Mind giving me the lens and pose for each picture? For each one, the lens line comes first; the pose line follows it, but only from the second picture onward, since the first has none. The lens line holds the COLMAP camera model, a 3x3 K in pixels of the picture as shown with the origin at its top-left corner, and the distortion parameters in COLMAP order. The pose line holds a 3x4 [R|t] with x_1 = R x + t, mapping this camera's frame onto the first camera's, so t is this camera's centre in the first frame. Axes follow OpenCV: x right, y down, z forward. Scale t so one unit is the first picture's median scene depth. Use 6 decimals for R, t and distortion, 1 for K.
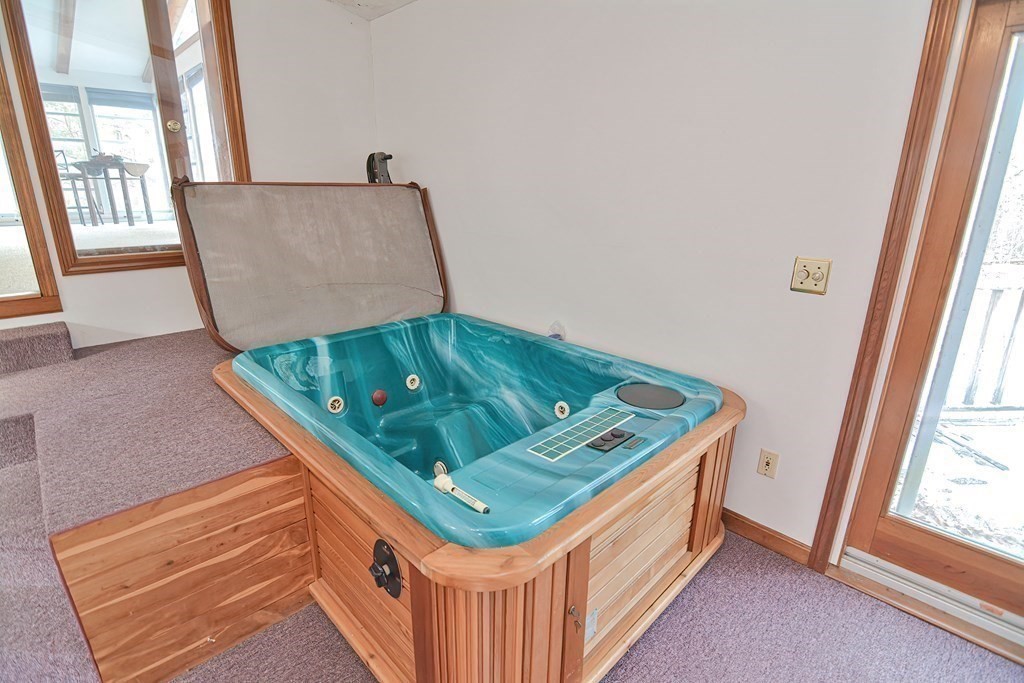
lens RADIAL K [[490.9, 0, 504.1], [0, 490.9, 341.1], [0, 0, 1]] dist [-0.019011, -0.001017]
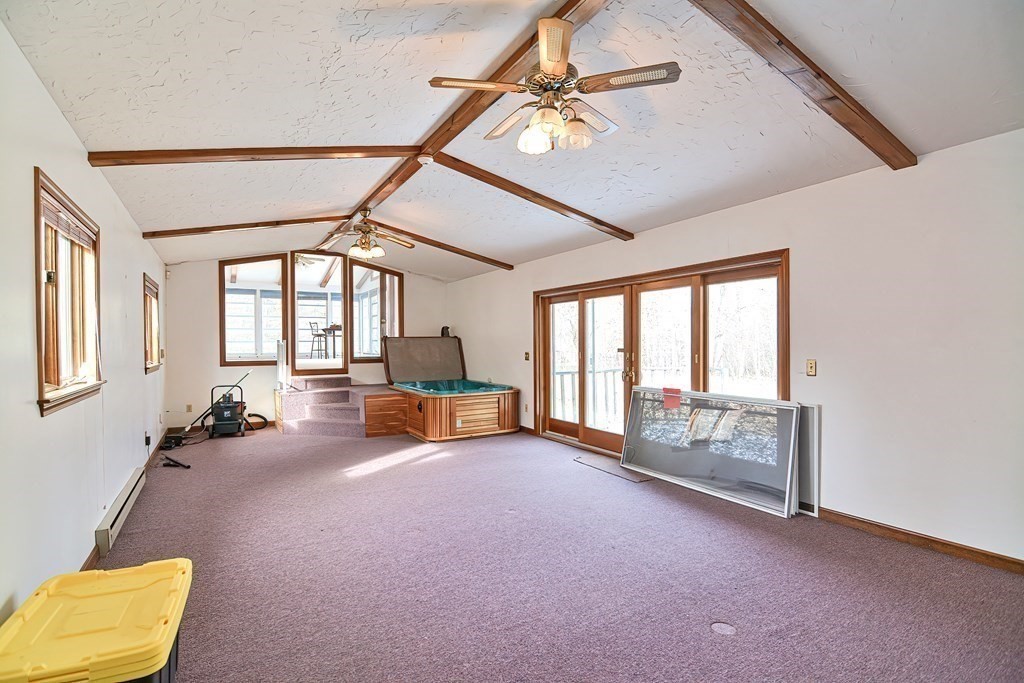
lens RADIAL K [[489.5, 0, 512.0], [0, 489.5, 341.5], [0, 0, 1]] dist [-0.001071, -0.000376]
pose [[0.973046, -0.017163, -0.229973, 1.031694], [-0.051291, 0.956143, -0.288375, 0.672053], [0.224836, 0.292398, 0.929490, -2.059480]]
